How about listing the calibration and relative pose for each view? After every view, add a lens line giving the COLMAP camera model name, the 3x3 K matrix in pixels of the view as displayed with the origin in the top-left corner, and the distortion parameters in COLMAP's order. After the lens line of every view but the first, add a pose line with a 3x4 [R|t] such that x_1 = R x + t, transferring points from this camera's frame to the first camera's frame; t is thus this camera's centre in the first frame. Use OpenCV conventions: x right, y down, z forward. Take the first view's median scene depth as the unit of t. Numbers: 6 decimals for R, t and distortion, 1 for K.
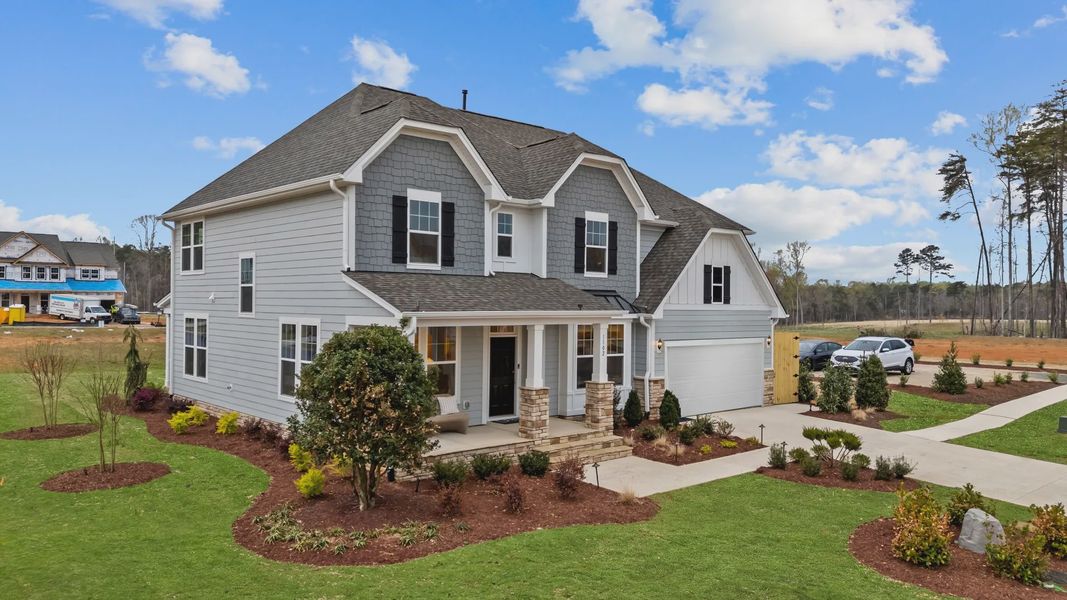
lens RADIAL K [[783.8, 0, 533.5], [0, 783.8, 300.0], [0, 0, 1]] dist [0.001637, 0.000065]
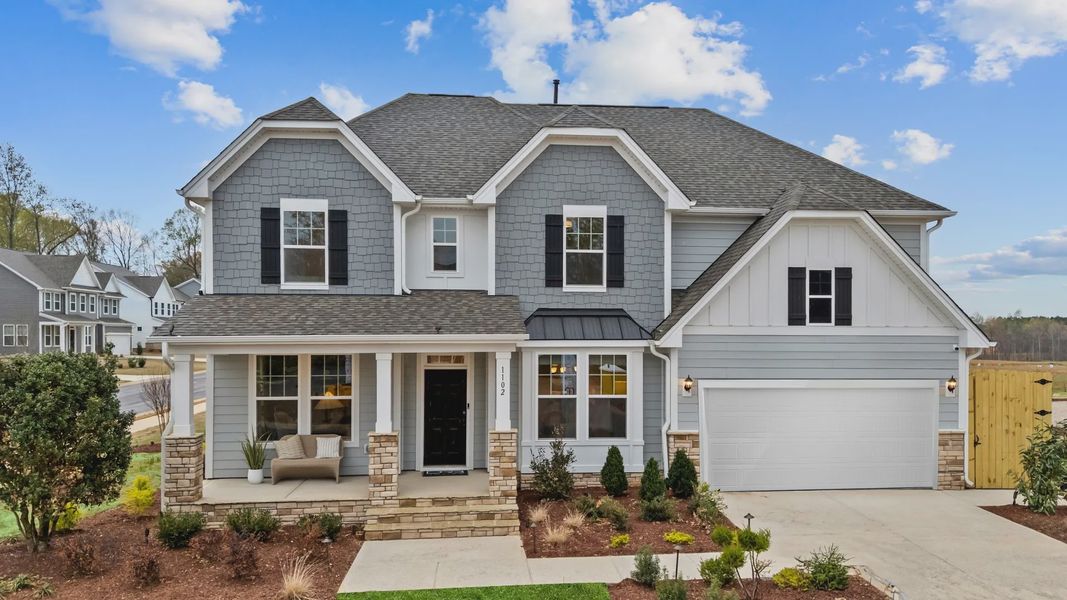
lens RADIAL K [[779.3, 0, 533.5], [0, 779.3, 340.1], [0, 0, 1]] dist [0.024580, 0.000096]
pose [[0.810231, -0.007040, -0.586068, 0.504725], [0.009813, 0.999951, 0.001555, 0.016203], [0.586029, -0.007011, 0.810260, 0.388725]]
